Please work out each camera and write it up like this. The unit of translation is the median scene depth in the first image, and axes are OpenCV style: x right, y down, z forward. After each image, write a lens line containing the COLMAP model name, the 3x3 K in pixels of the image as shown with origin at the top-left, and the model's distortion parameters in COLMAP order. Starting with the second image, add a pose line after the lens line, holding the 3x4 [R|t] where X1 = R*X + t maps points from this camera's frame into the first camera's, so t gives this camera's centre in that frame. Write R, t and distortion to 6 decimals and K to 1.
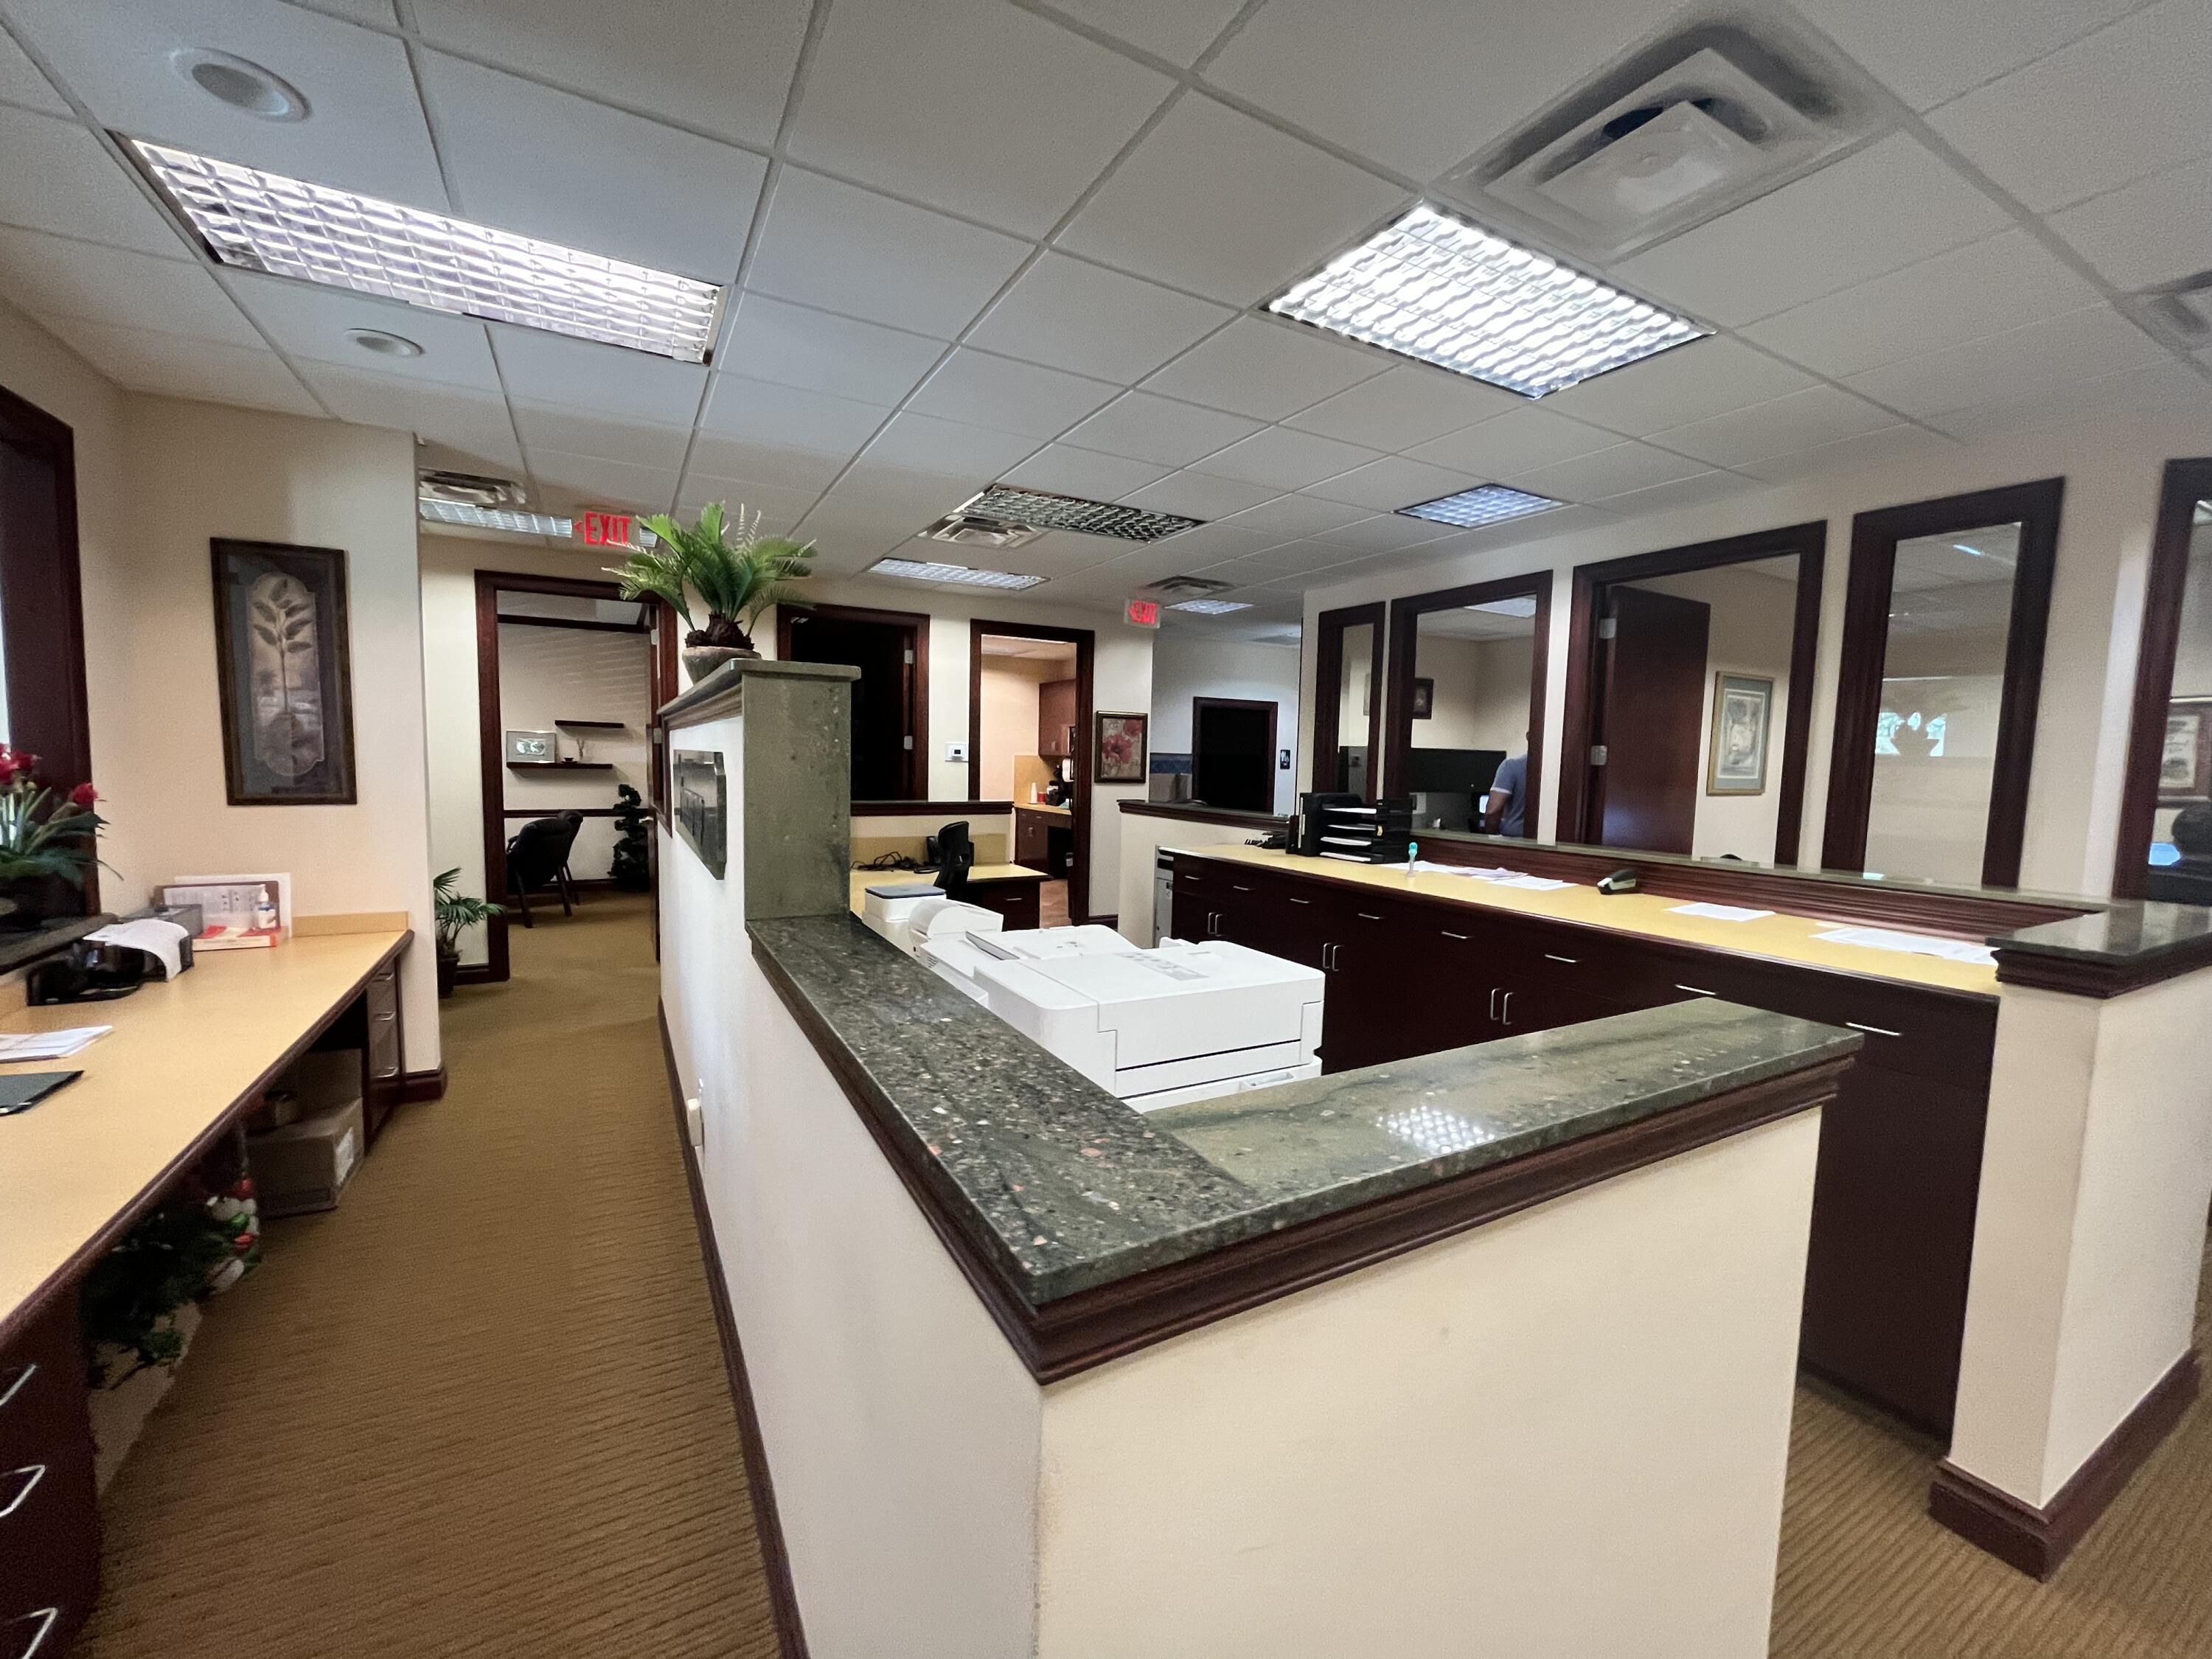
lens RADIAL K [[895.2, 0, 1098.5], [0, 895.2, 830.3], [0, 0, 1]] dist [0.012780, -0.005928]
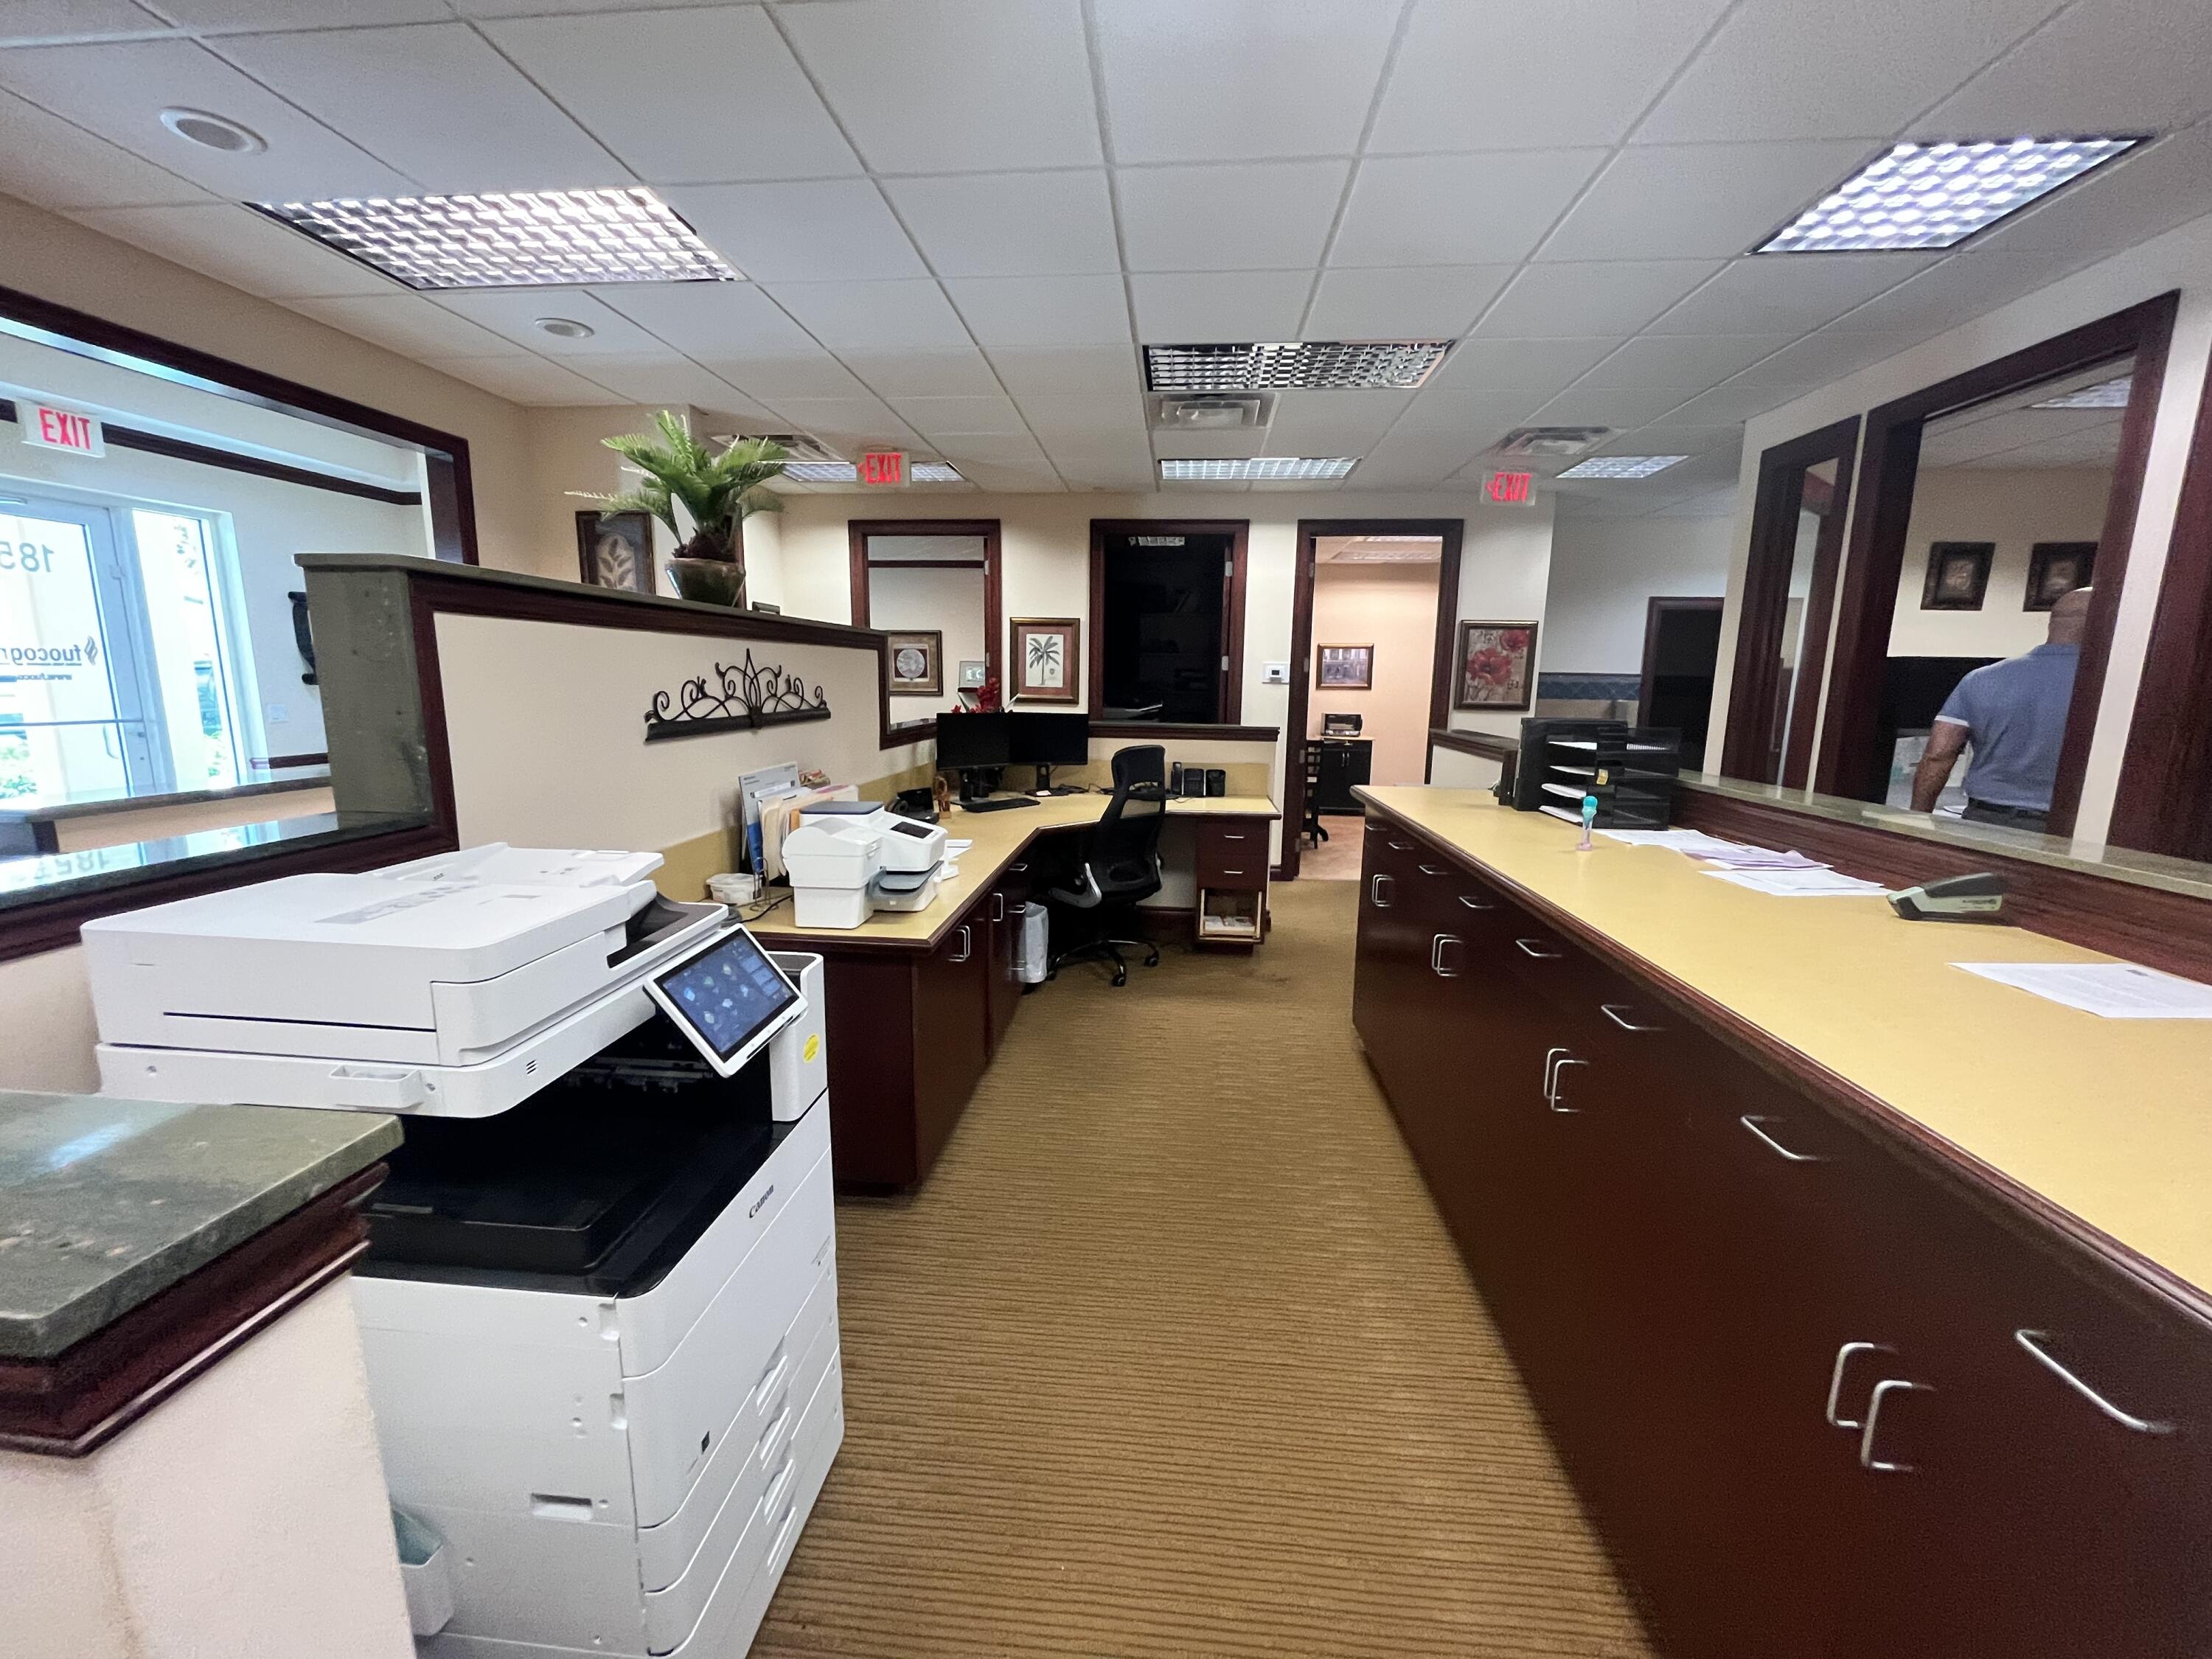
lens RADIAL K [[895.2, 0, 1098.5], [0, 895.2, 830.3], [0, 0, 1]] dist [0.012780, -0.005928]
pose [[0.826078, 0.086216, -0.556921, 0.217936], [-0.043988, 0.995078, 0.088798, -0.001744], [0.561836, -0.048856, 0.825805, 0.149055]]
